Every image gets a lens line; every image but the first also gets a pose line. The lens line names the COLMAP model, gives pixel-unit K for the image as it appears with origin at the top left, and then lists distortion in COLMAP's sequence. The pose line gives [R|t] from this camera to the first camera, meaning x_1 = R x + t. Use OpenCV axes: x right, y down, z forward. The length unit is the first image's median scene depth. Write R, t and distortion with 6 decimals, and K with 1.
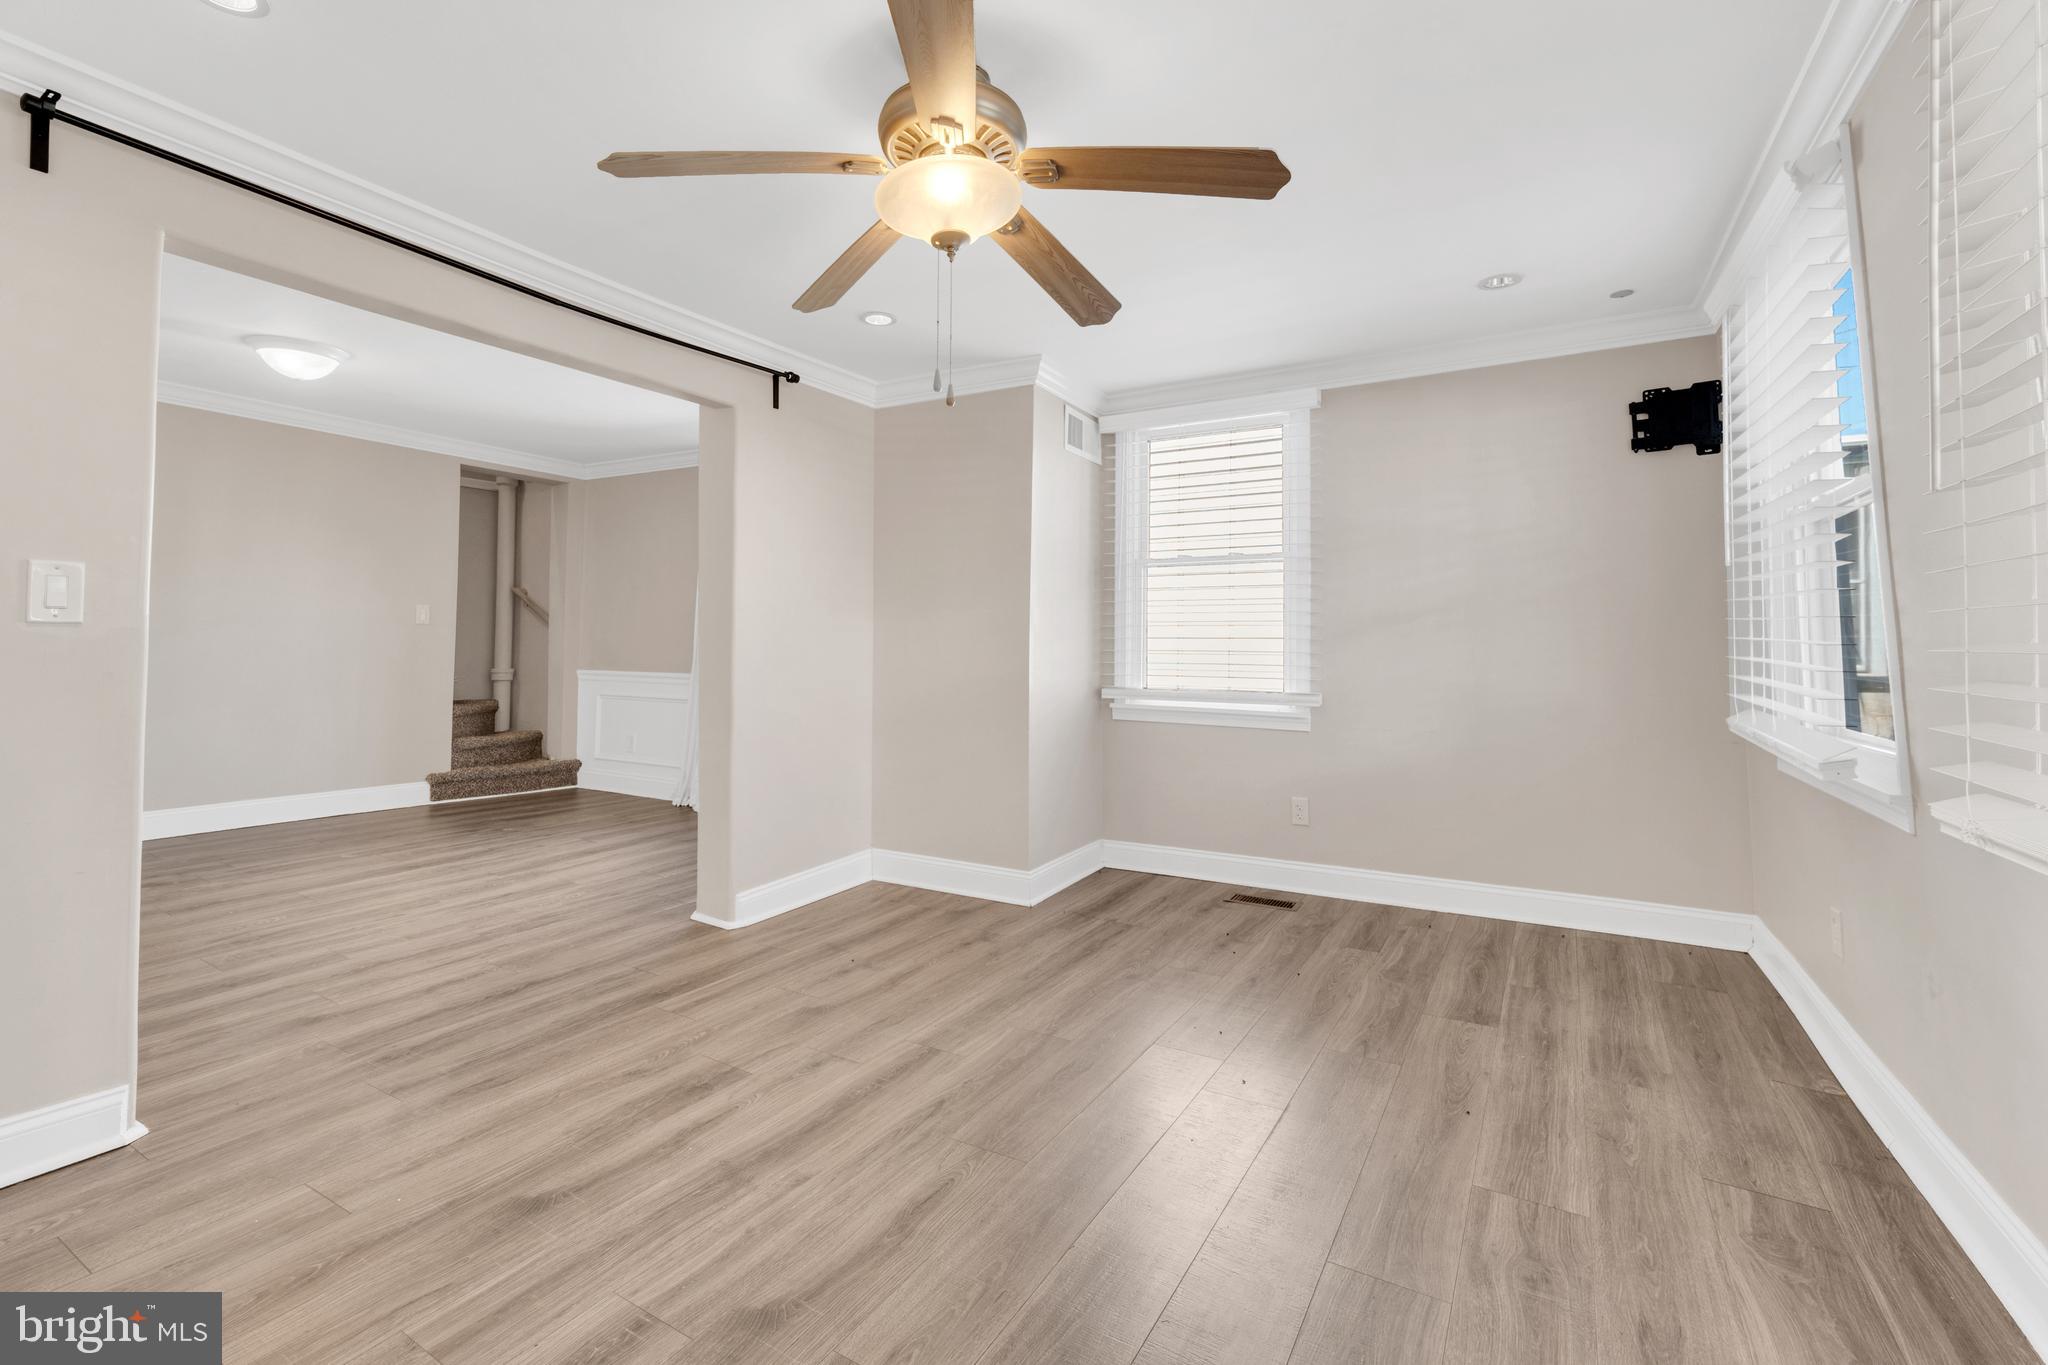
lens RADIAL K [[881.6, 0, 1010.0], [0, 881.6, 628.8], [0, 0, 1]] dist [-0.005122, -0.000531]
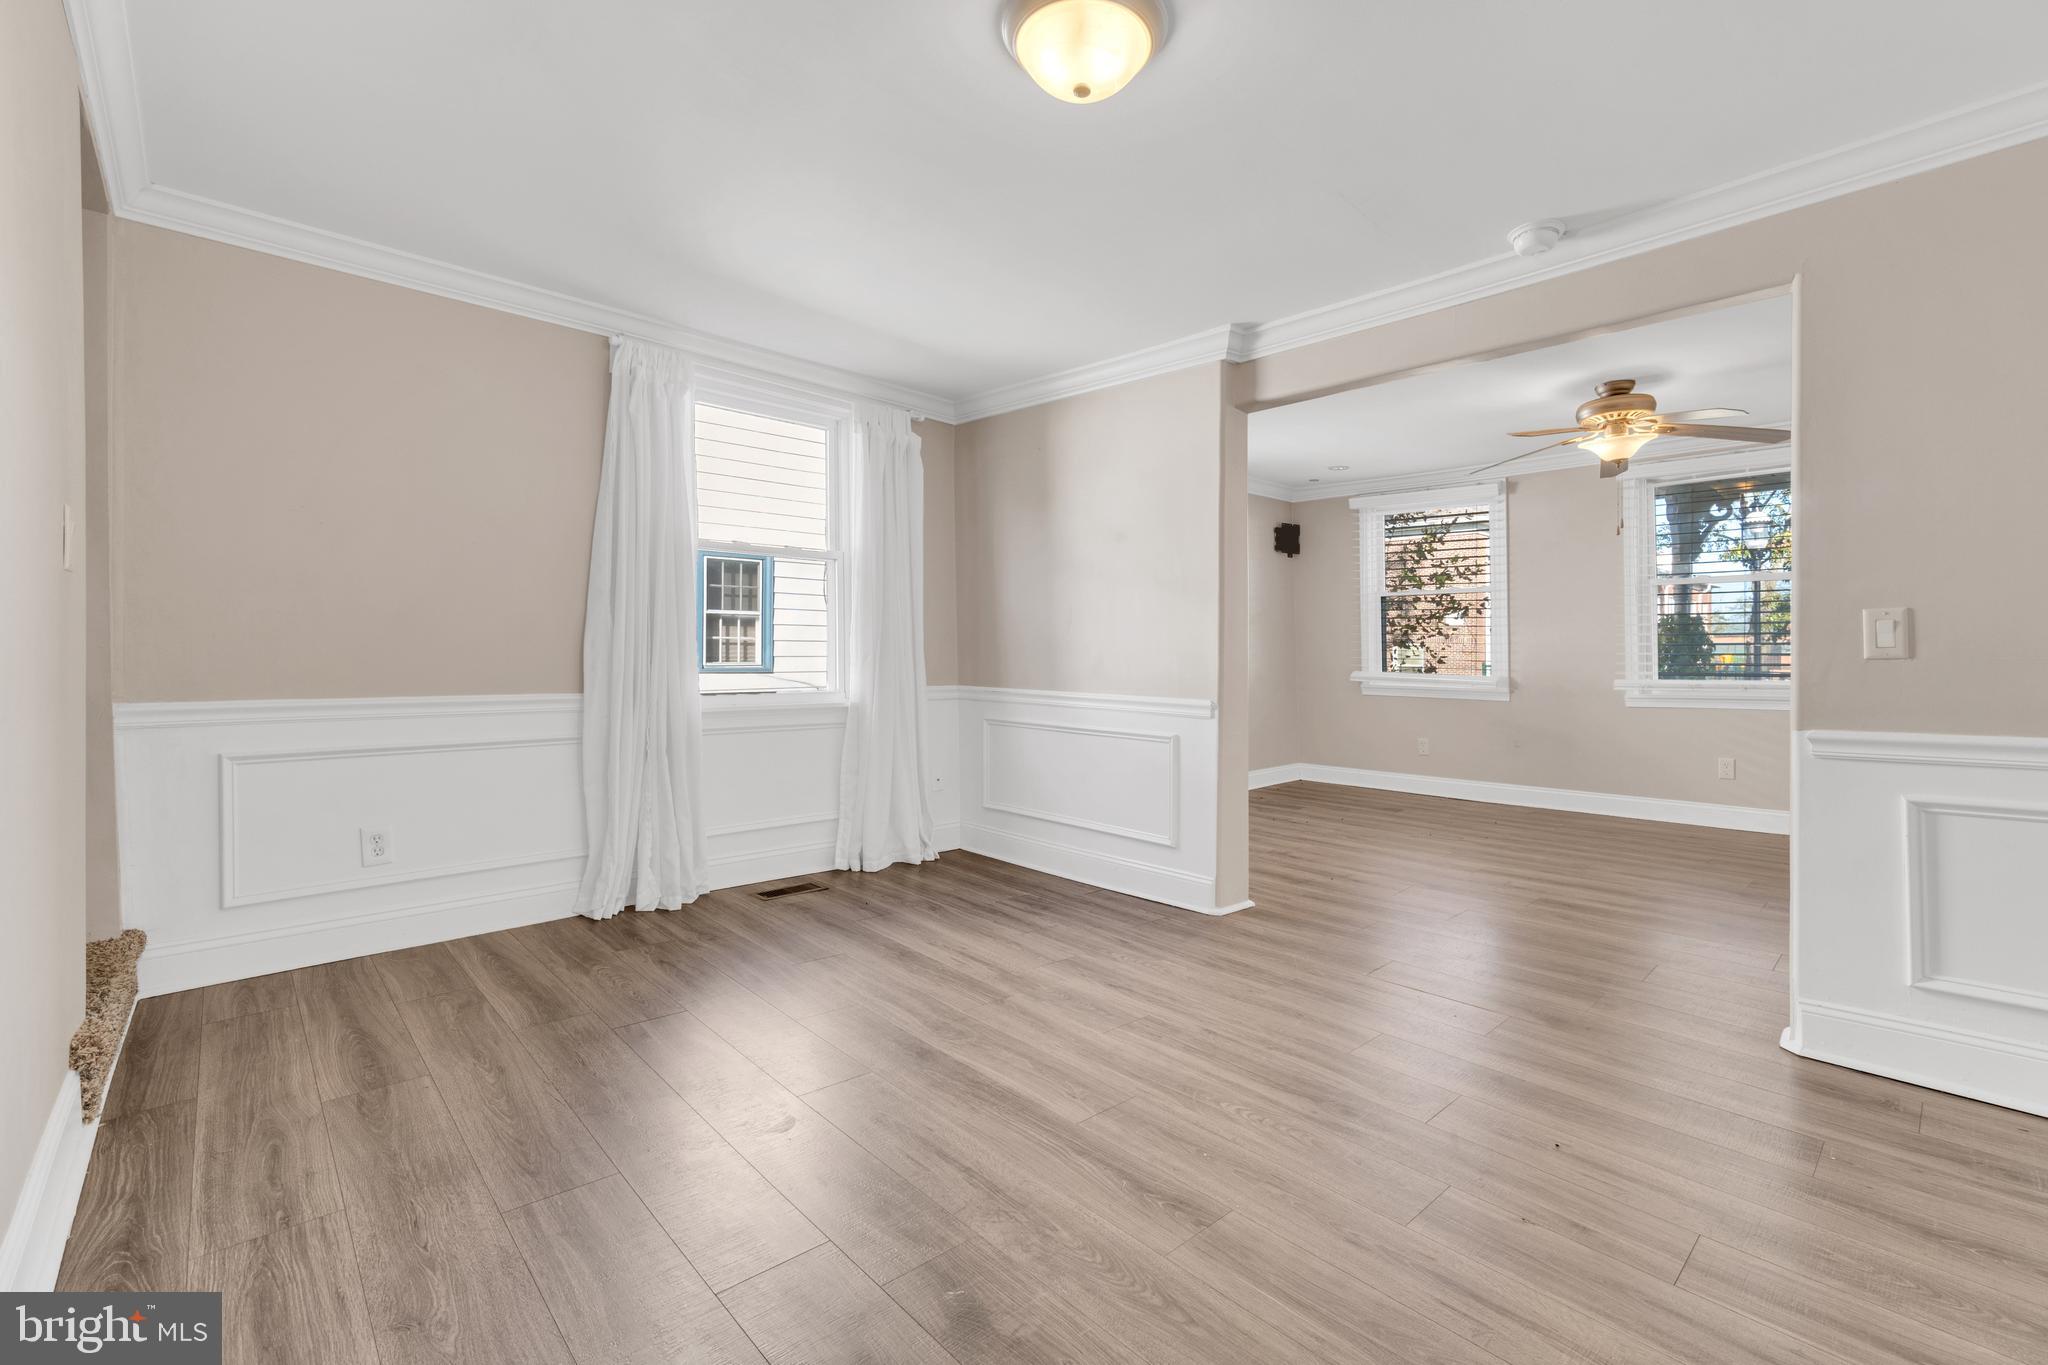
lens RADIAL K [[881.6, 0, 1015.6], [0, 881.6, 663.4], [0, 0, 1]] dist [-0.005122, -0.000531]
pose [[0.285342, -0.016233, 0.958288, -0.859845], [-0.016627, 0.999622, 0.021884, 0.015976], [-0.958282, -0.022178, 0.284964, 0.585165]]
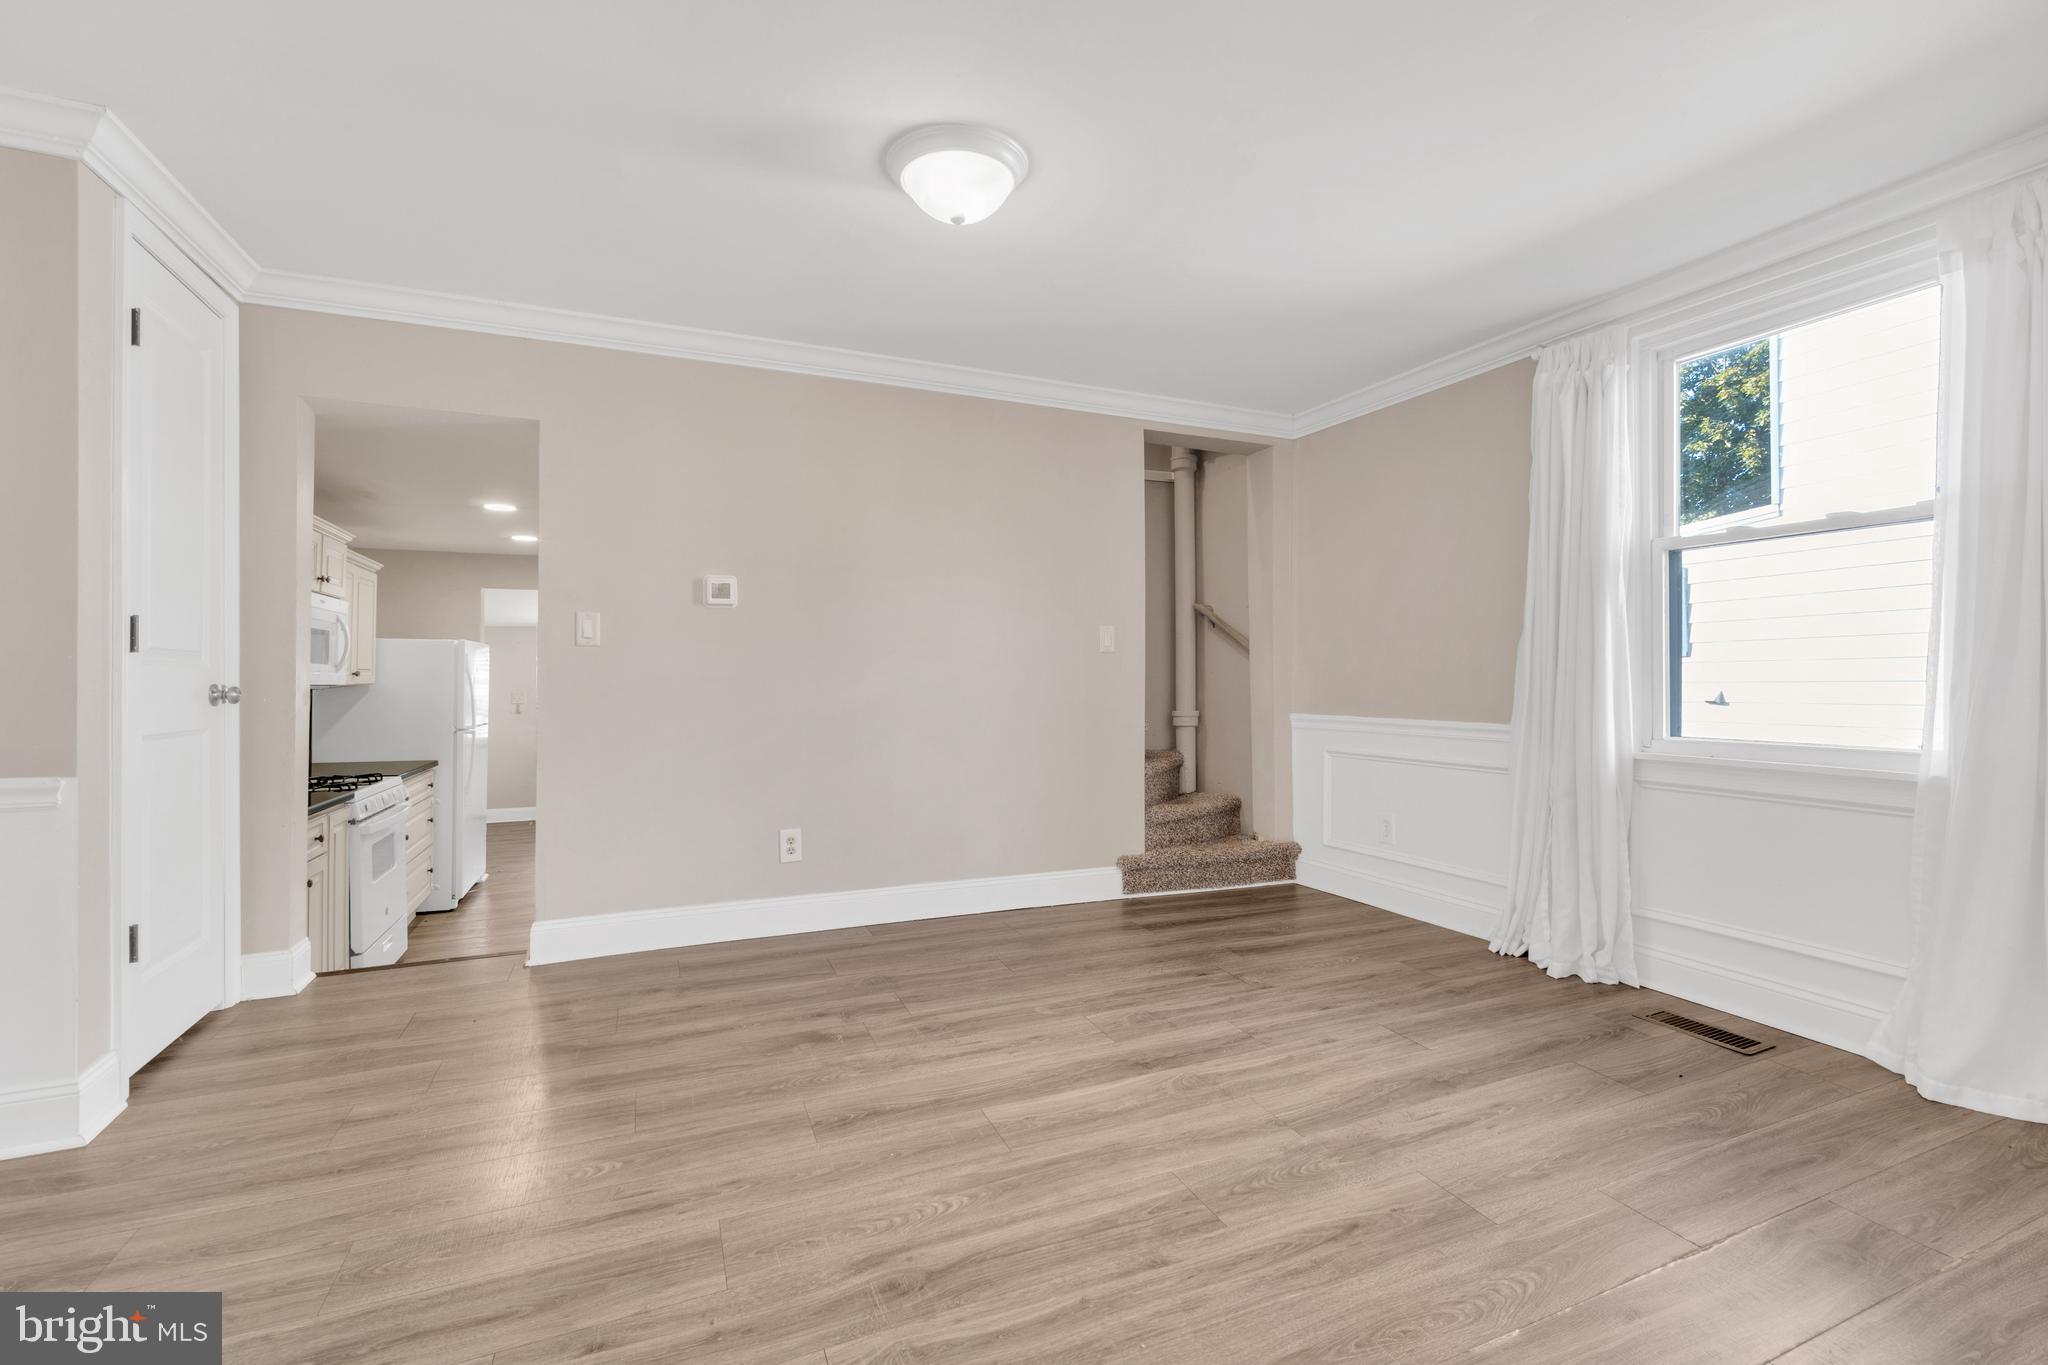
lens RADIAL K [[881.6, 0, 1018.5], [0, 881.6, 679.2], [0, 0, 1]] dist [-0.005122, -0.000531]
pose [[0.805921, -0.015340, -0.591825, -0.291267], [0.024979, 0.999655, 0.008104, 0.009844], [0.591496, -0.021314, 0.806026, 0.360464]]
